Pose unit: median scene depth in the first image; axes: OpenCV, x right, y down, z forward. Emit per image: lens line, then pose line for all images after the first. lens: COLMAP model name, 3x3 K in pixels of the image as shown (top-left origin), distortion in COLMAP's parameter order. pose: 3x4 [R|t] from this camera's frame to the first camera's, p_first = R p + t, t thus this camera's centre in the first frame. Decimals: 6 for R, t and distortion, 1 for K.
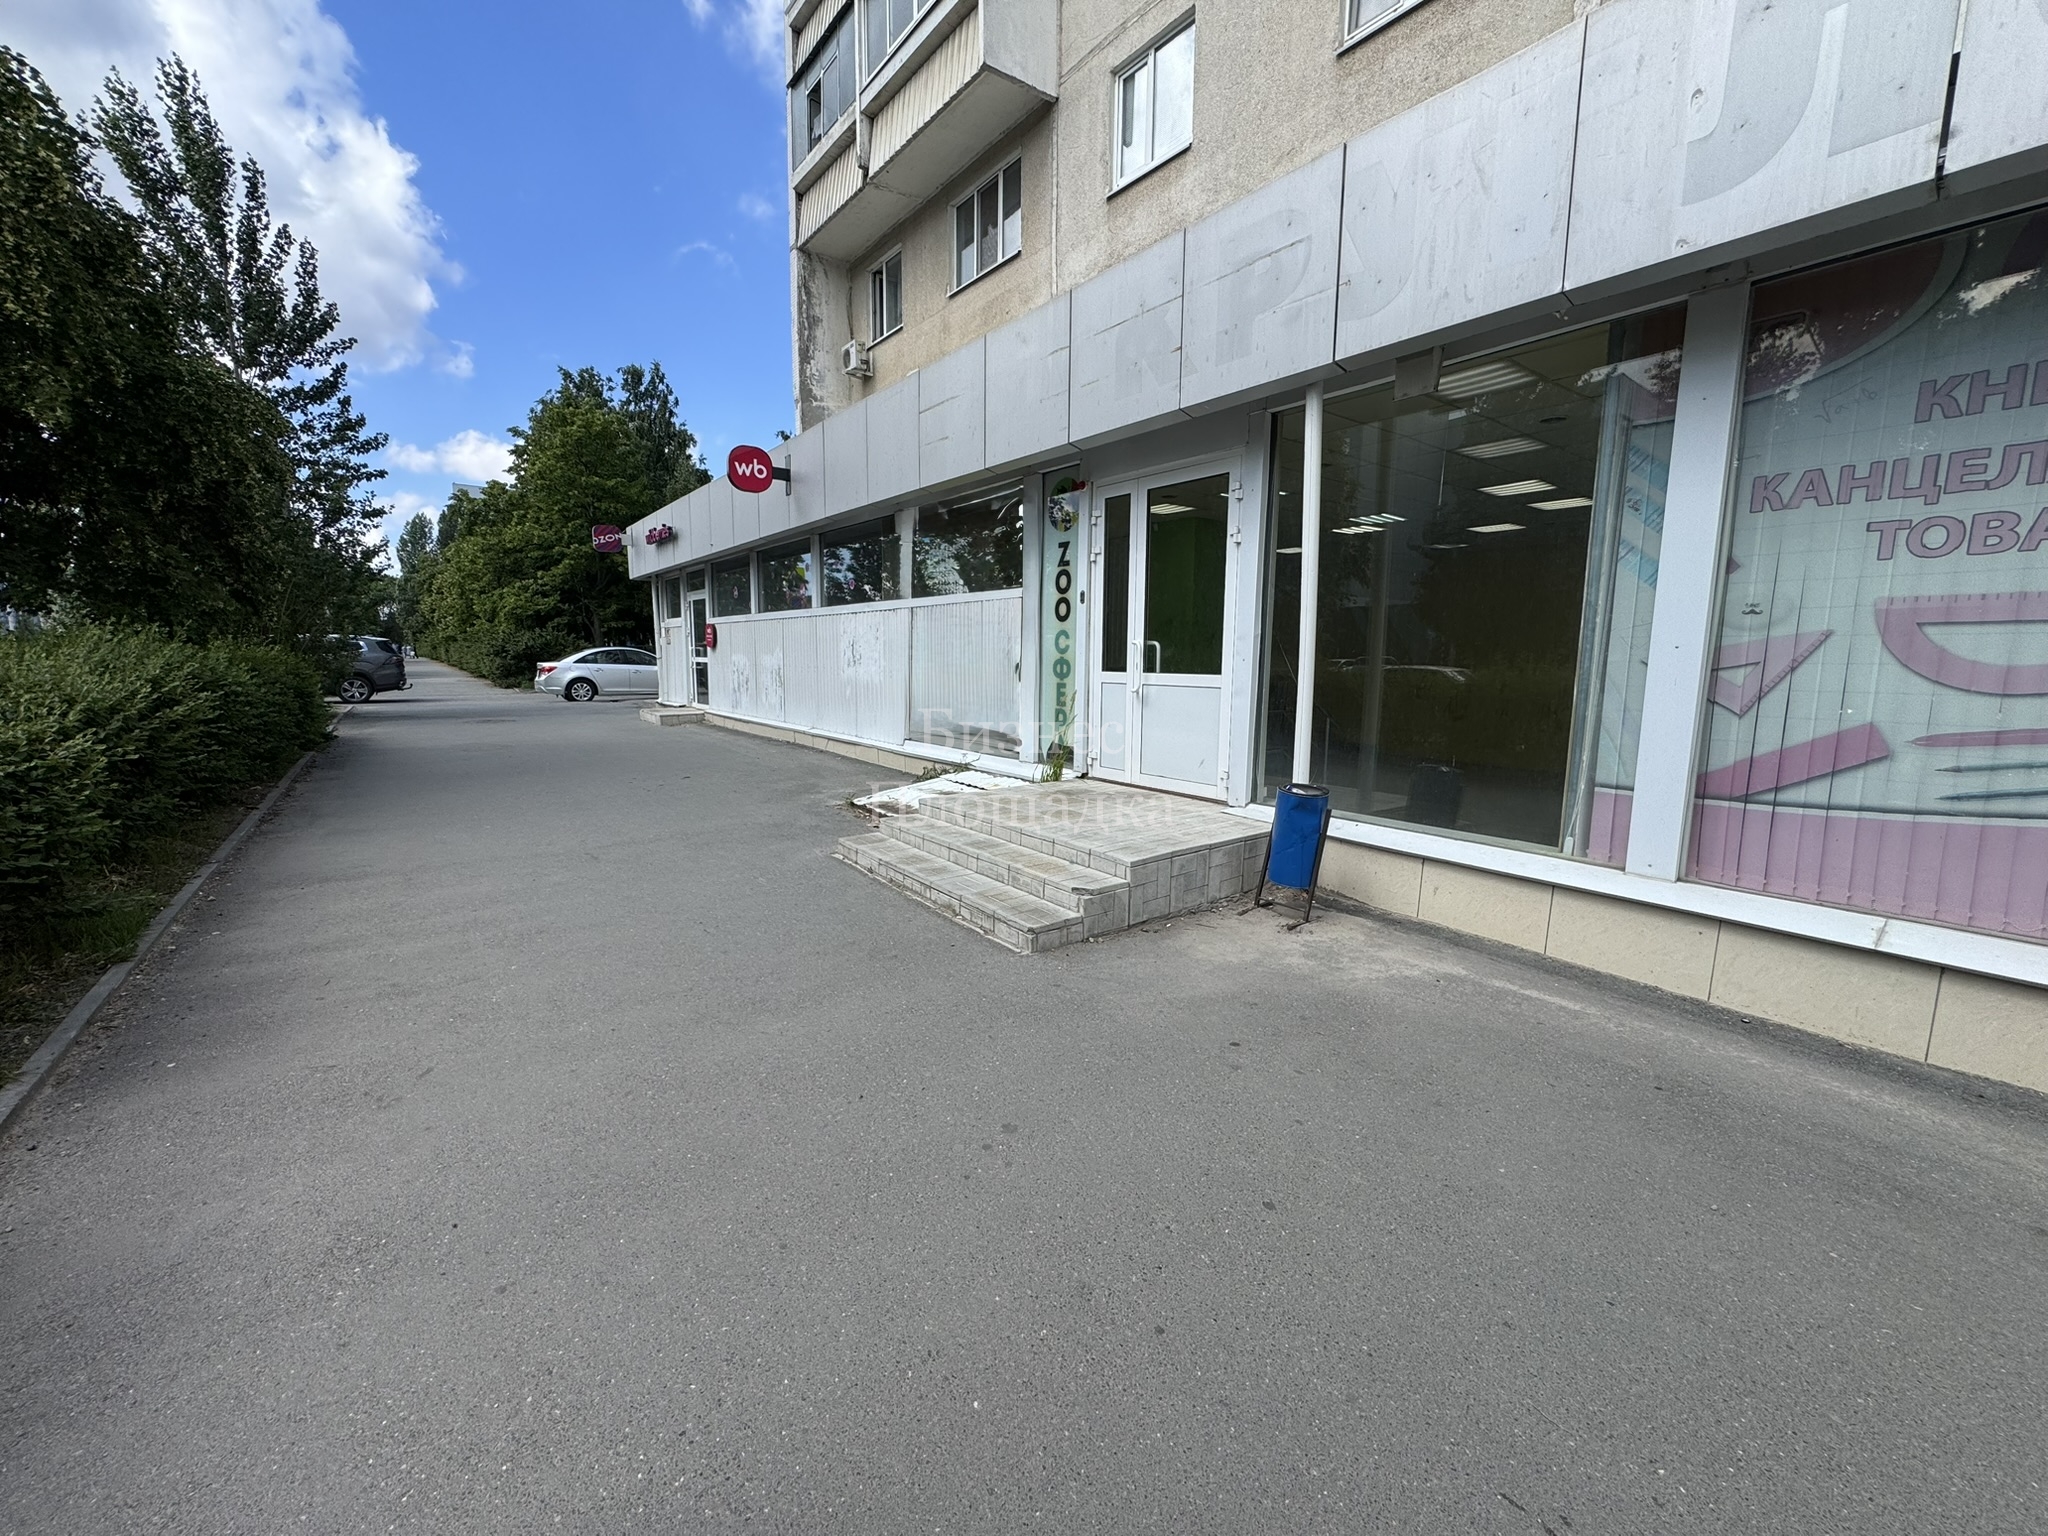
lens RADIAL K [[812.9, 0, 1031.1], [0, 812.9, 760.8], [0, 0, 1]] dist [-0.004622, 0.000400]
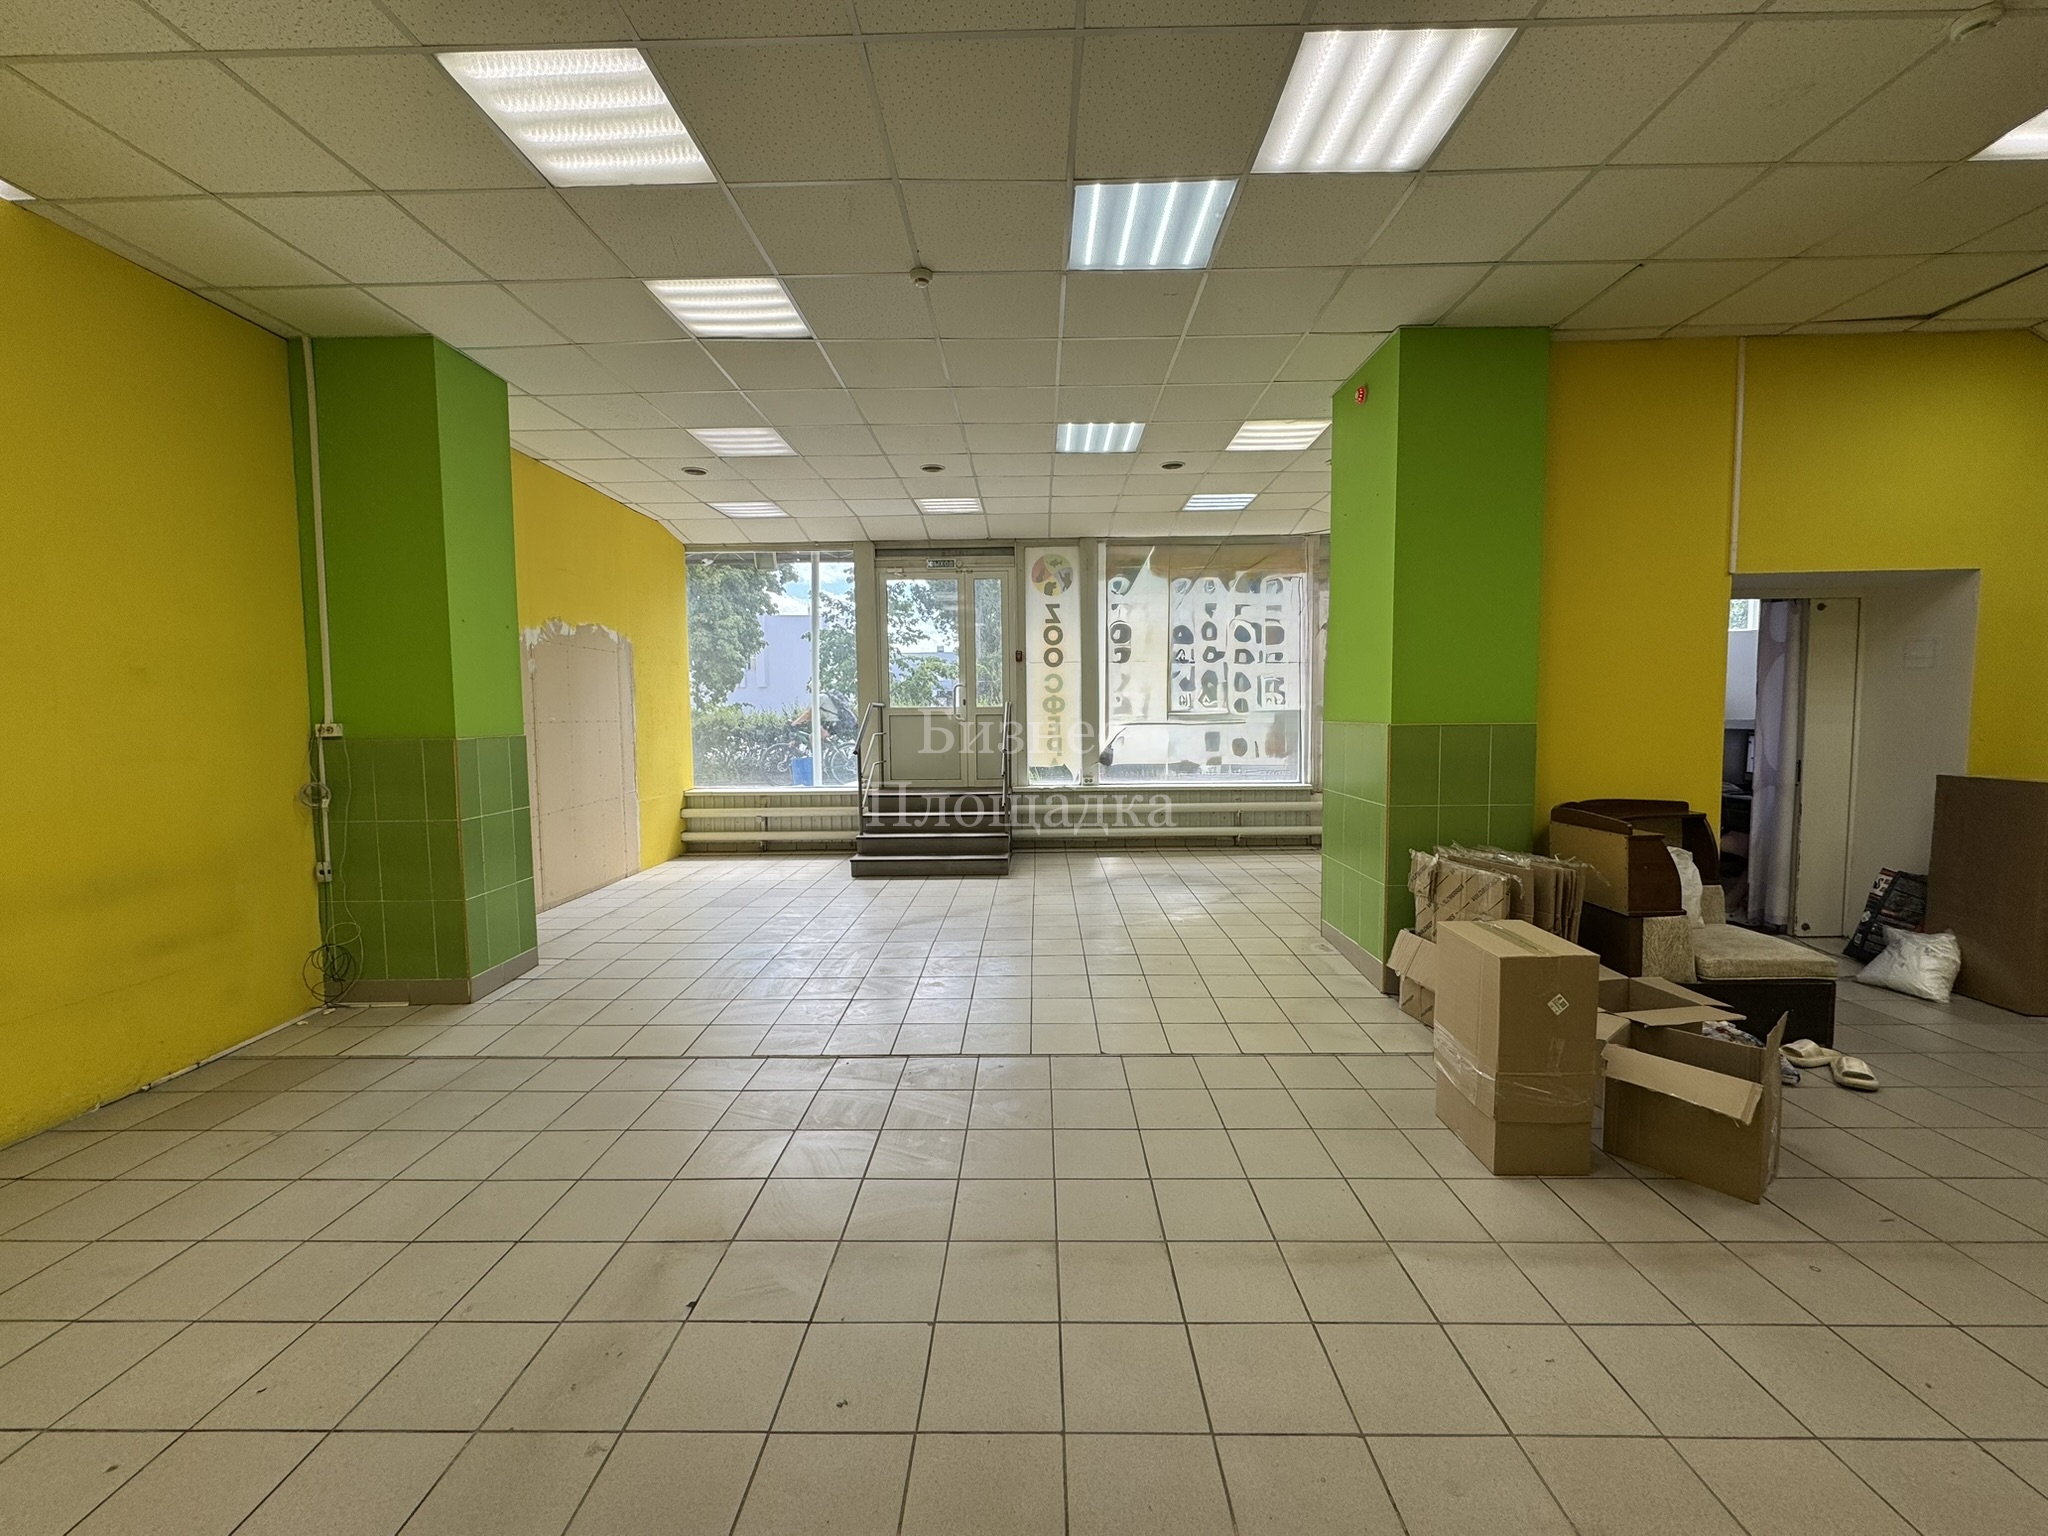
lens RADIAL K [[812.9, 0, 1024.9], [0, 812.9, 766.2], [0, 0, 1]] dist [-0.004622, 0.000400]
pose [[0.622816, -0.077678, 0.778502, -0.970305], [0.123844, 0.992302, -0.000067, -0.026266], [-0.772504, 0.096455, 0.627642, 0.268979]]
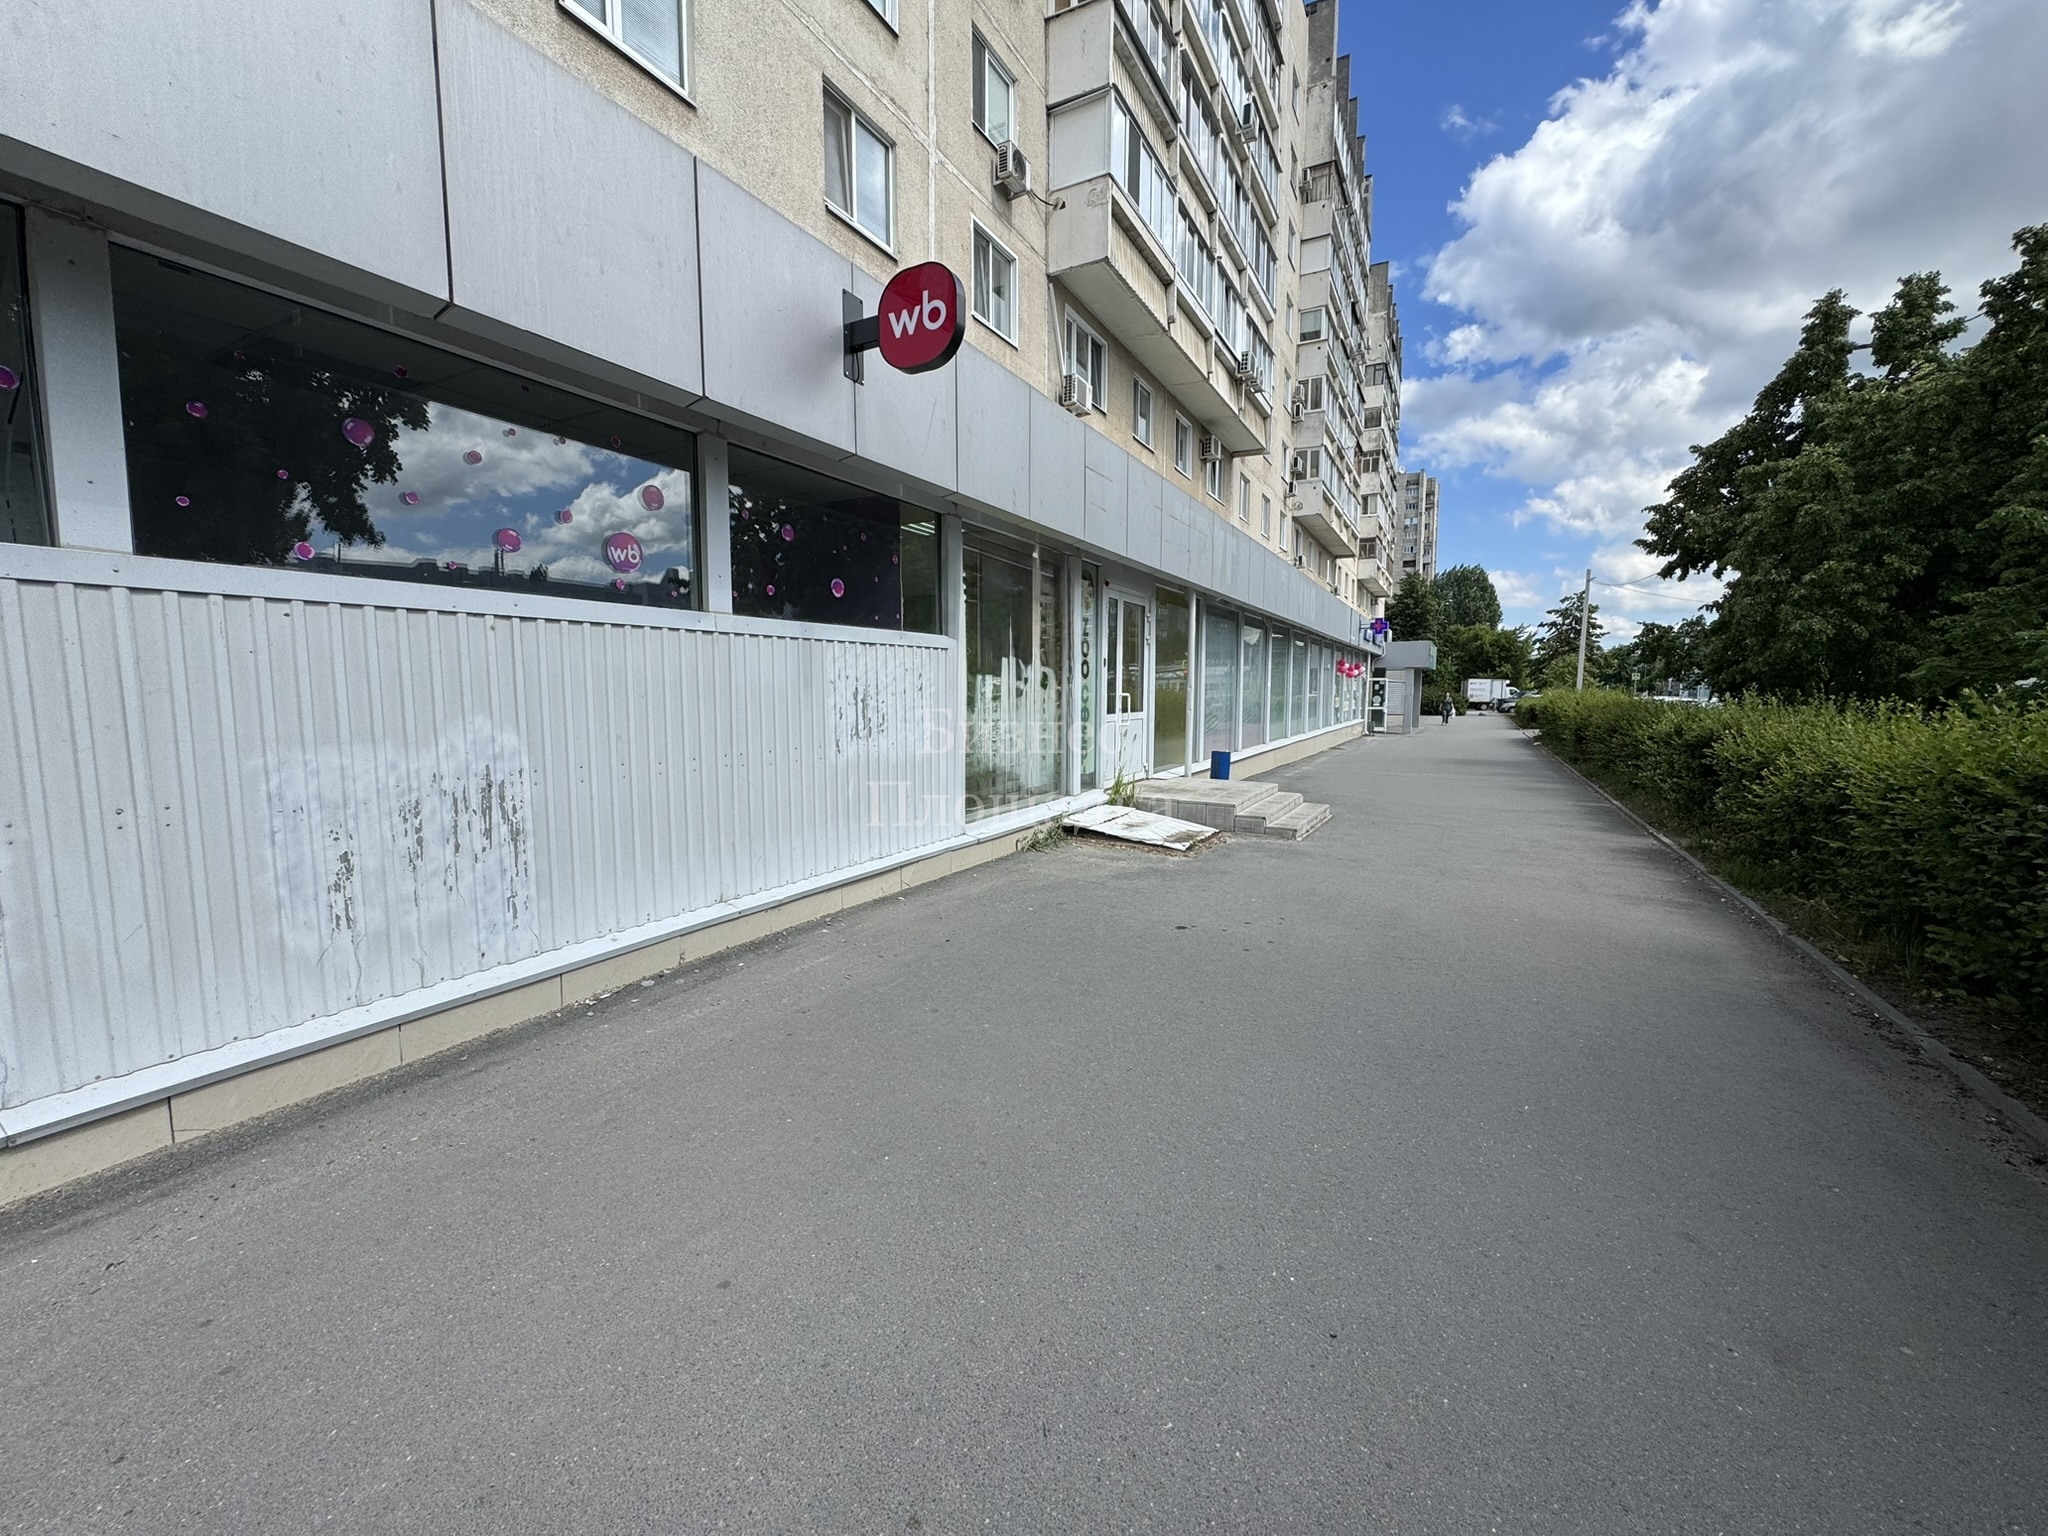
lens RADIAL K [[812.9, 0, 1025.6], [0, 812.9, 764.4], [0, 0, 1]] dist [-0.004622, 0.000400]
pose [[-0.401577, -0.095582, 0.910824, -1.120039], [0.114830, 0.981435, 0.153620, -0.247246], [-0.908598, 0.166281, -0.383146, 1.609980]]
